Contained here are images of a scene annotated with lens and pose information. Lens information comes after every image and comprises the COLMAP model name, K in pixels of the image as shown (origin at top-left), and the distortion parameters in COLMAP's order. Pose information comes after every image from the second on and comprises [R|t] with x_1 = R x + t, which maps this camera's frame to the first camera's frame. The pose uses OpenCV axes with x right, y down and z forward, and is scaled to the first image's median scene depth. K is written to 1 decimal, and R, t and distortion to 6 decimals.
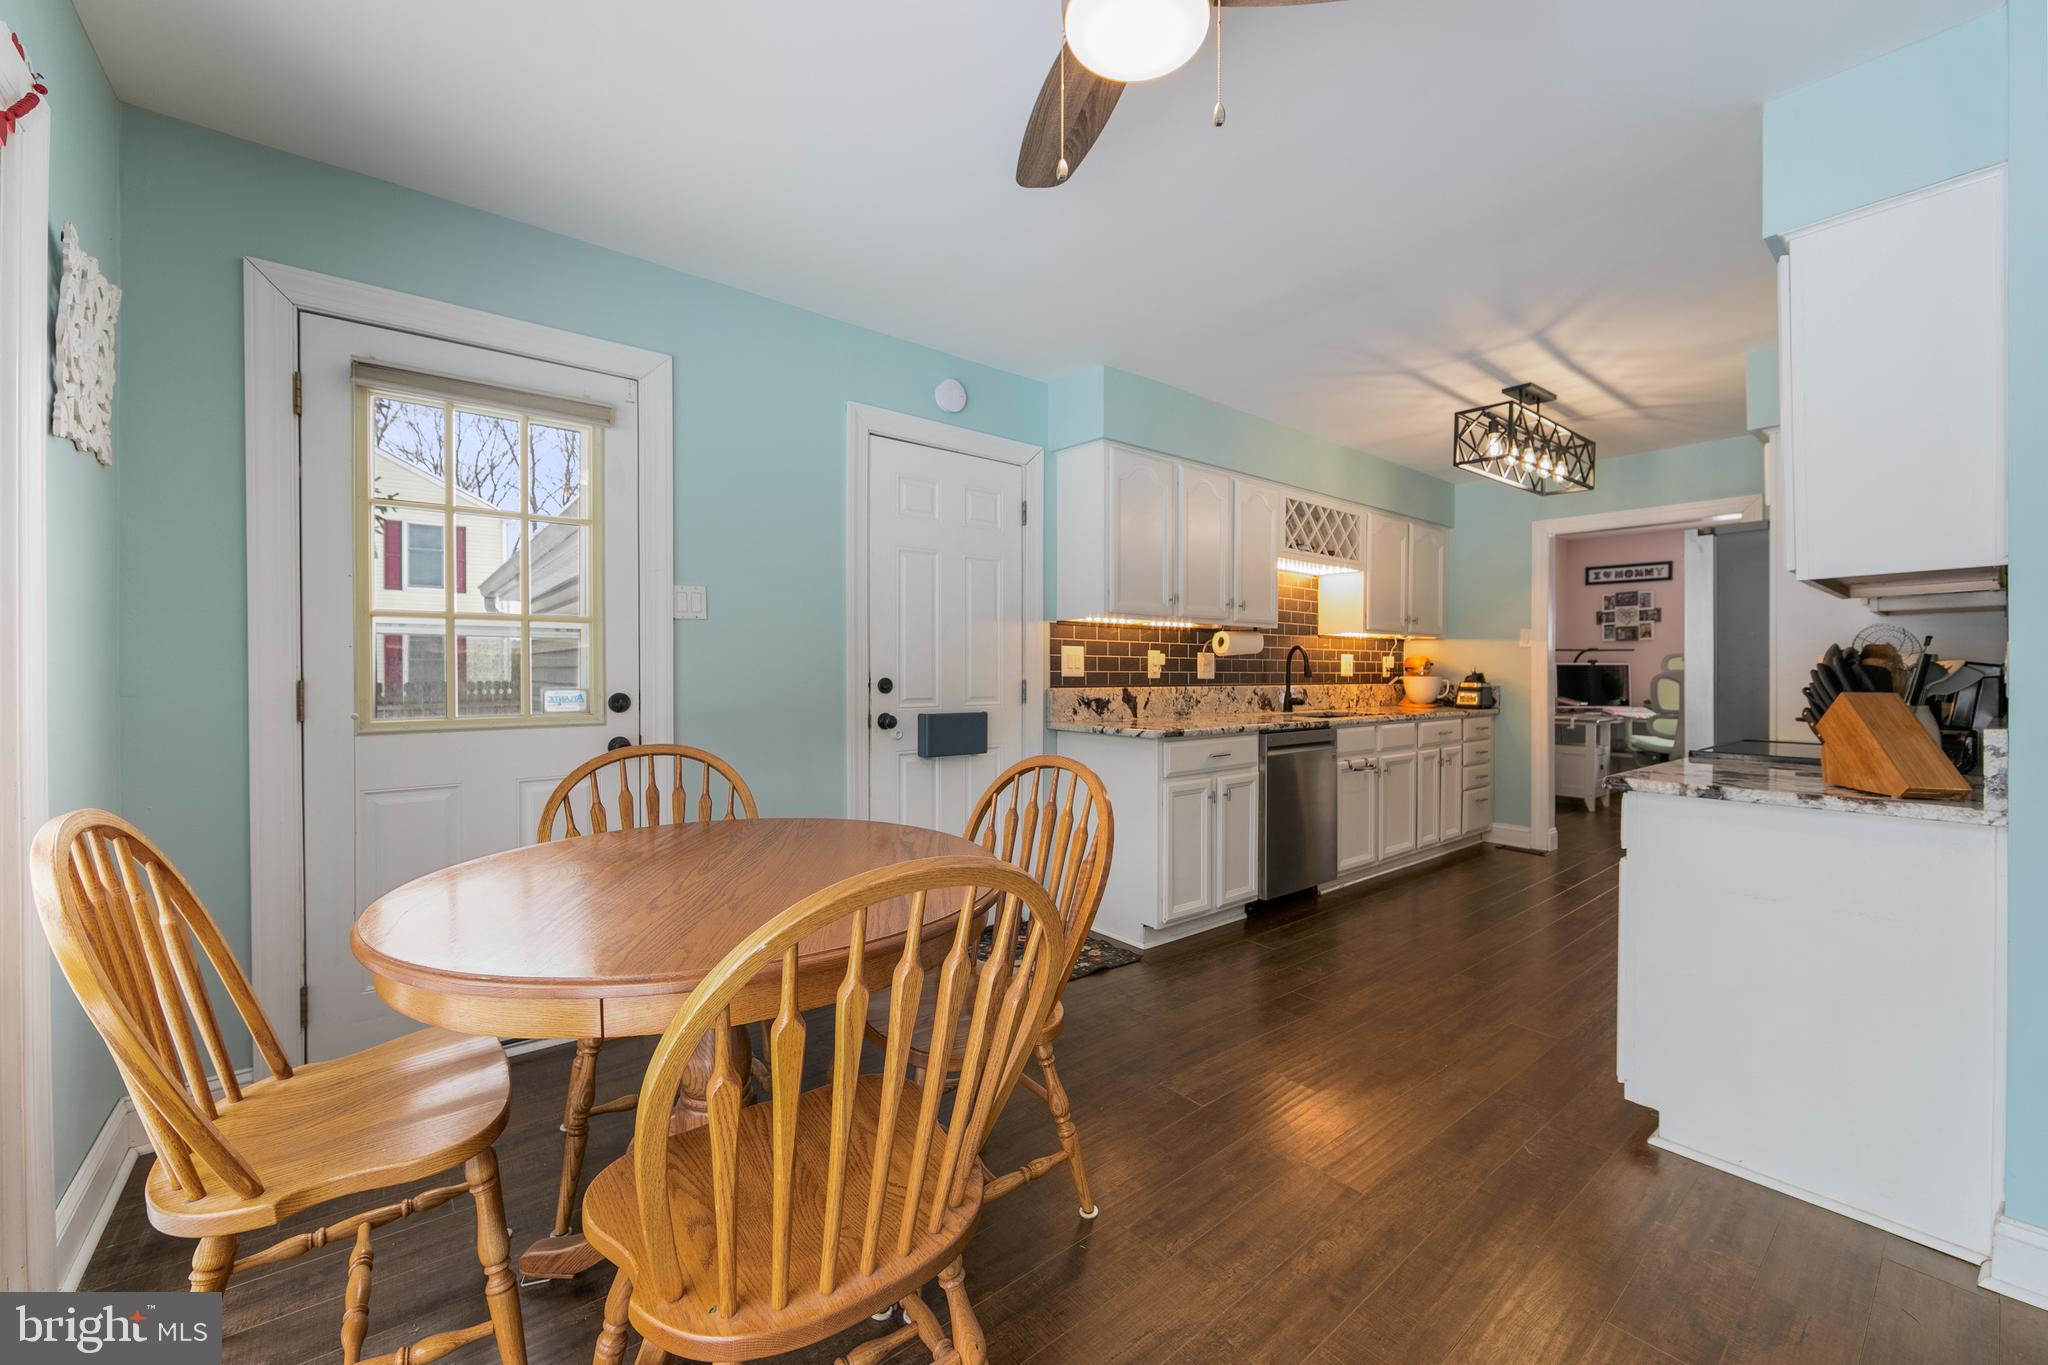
lens RADIAL K [[807.8, 0, 1025.1], [0, 807.8, 675.2], [0, 0, 1]] dist [-0.002724, -0.000107]
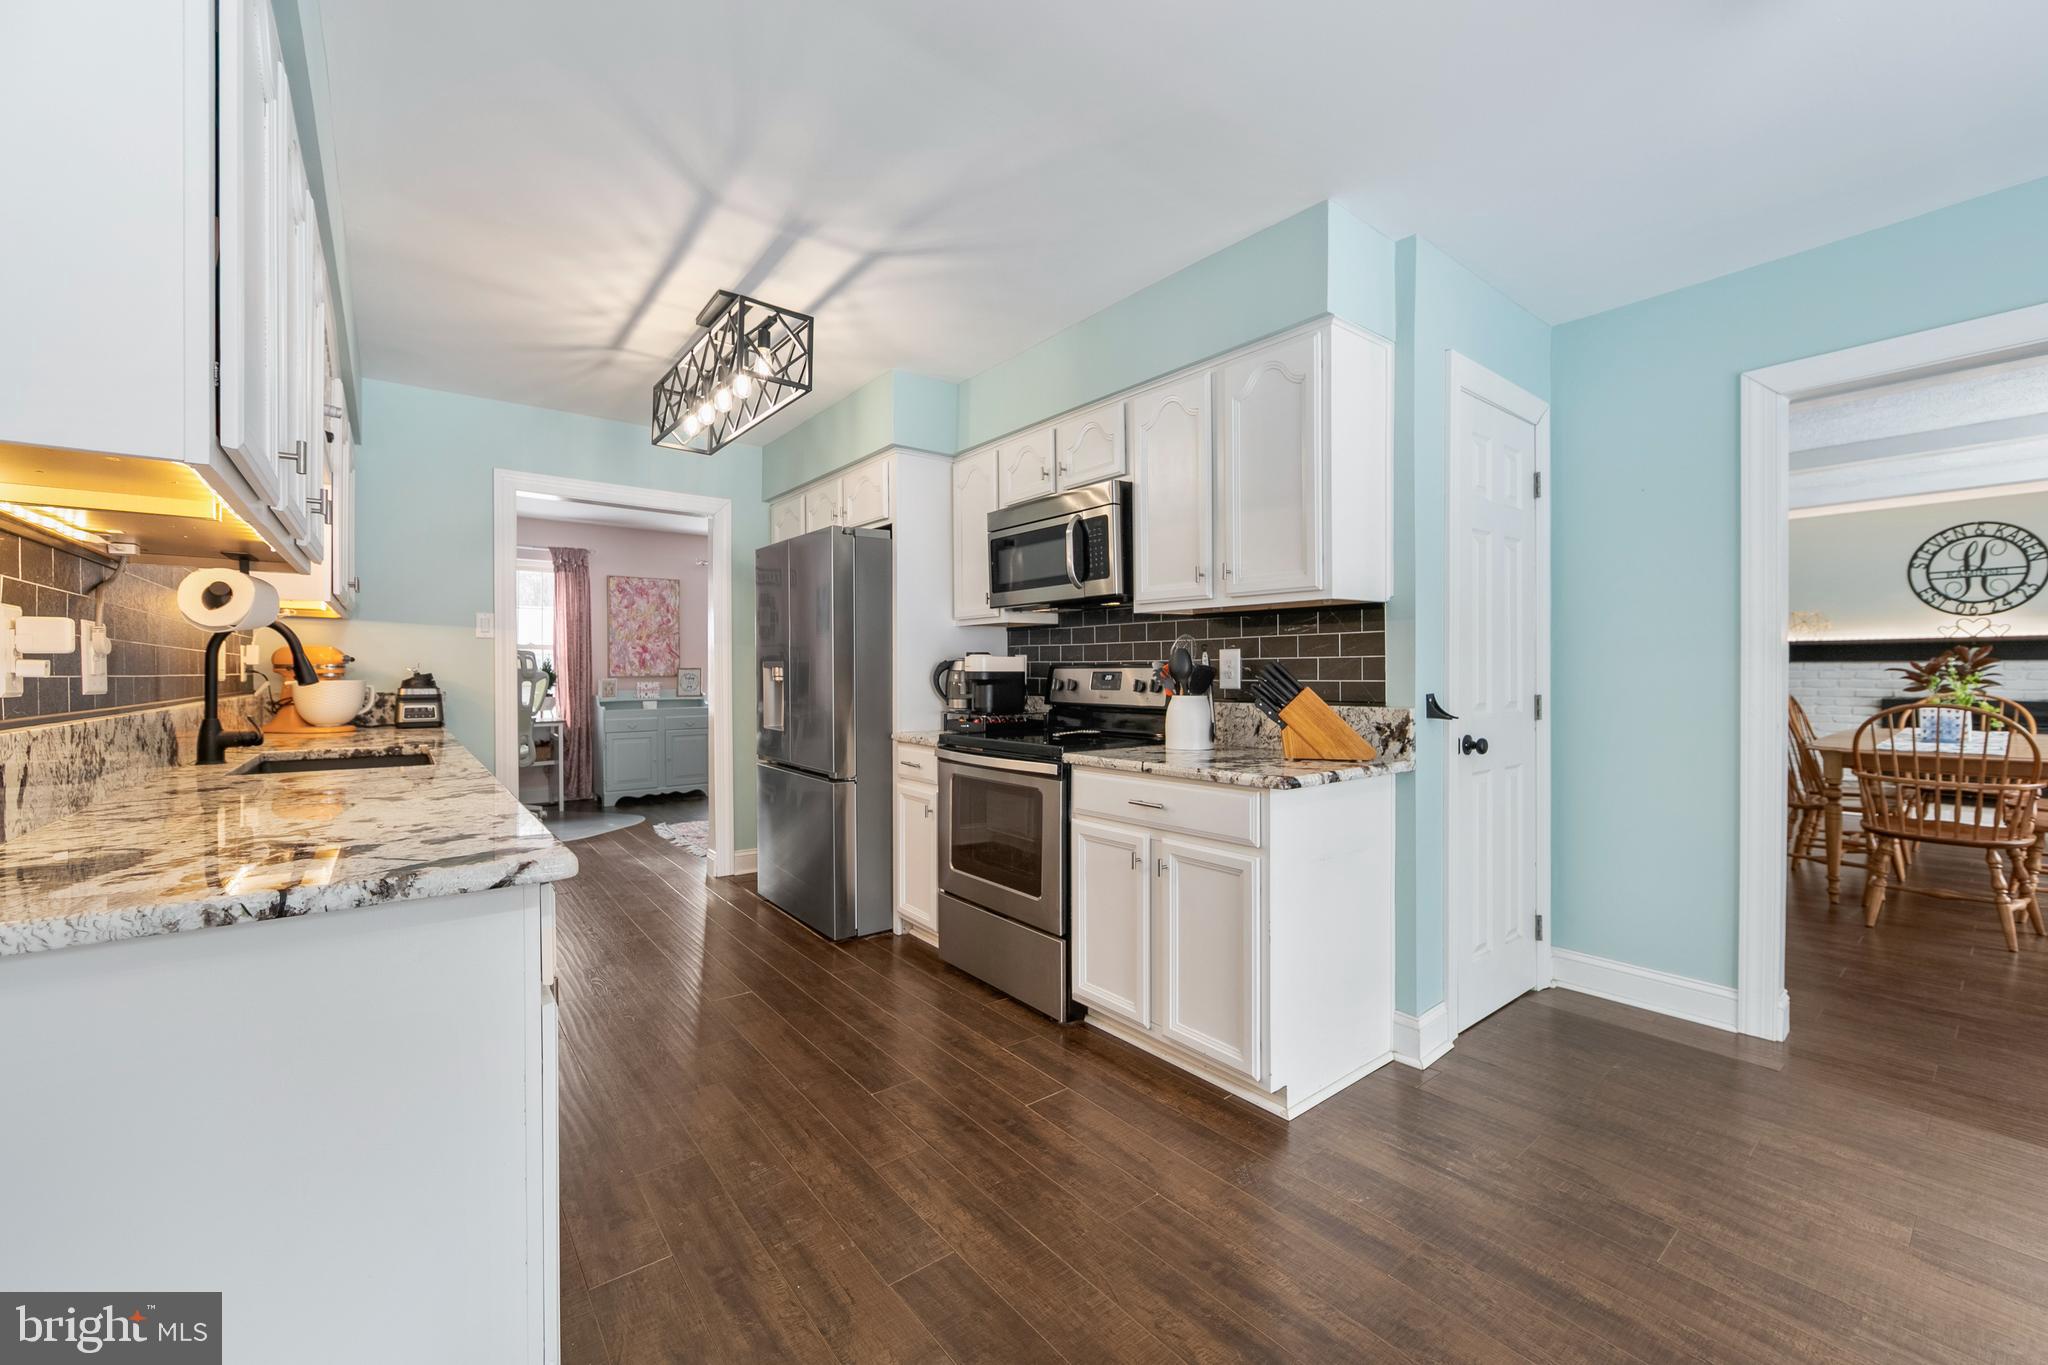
lens RADIAL K [[807.8, 0, 1036.7], [0, 807.8, 674.0], [0, 0, 1]] dist [-0.002724, -0.000107]
pose [[0.008600, -0.007068, 0.999938, -0.122123], [0.006624, 0.999953, 0.007011, -0.004806], [-0.999941, 0.006564, 0.008647, 0.585698]]
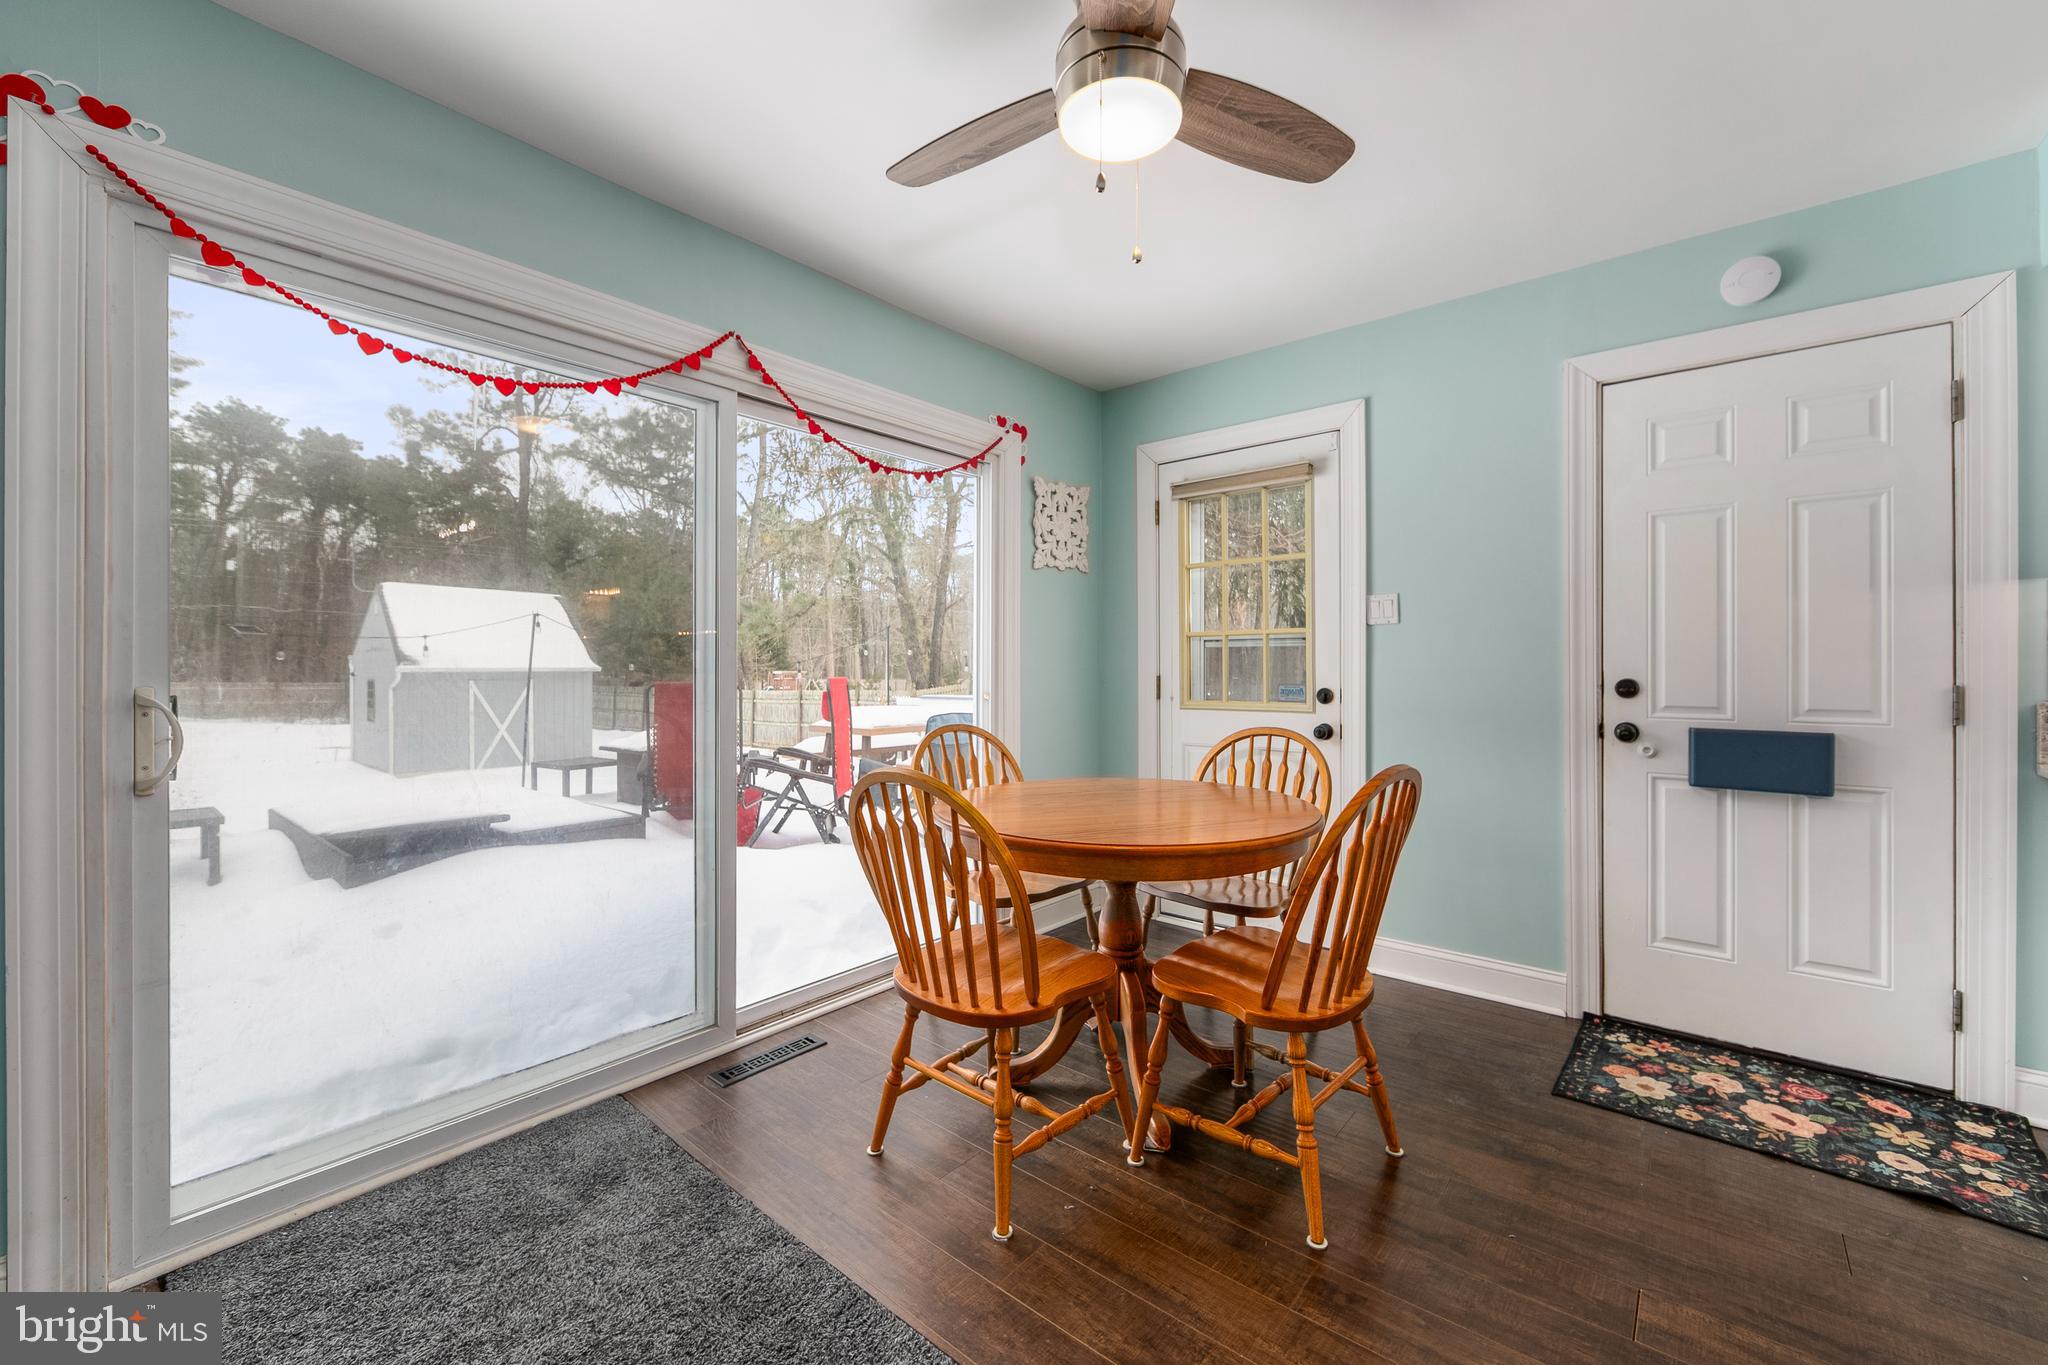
lens RADIAL K [[807.8, 0, 1027.2], [0, 807.8, 671.3], [0, 0, 1]] dist [-0.002724, -0.000107]
pose [[0.178139, 0.000844, -0.984005, 0.371637], [-0.004183, 0.999991, 0.000100, -0.001437], [0.983996, 0.004098, 0.178141, 0.193436]]
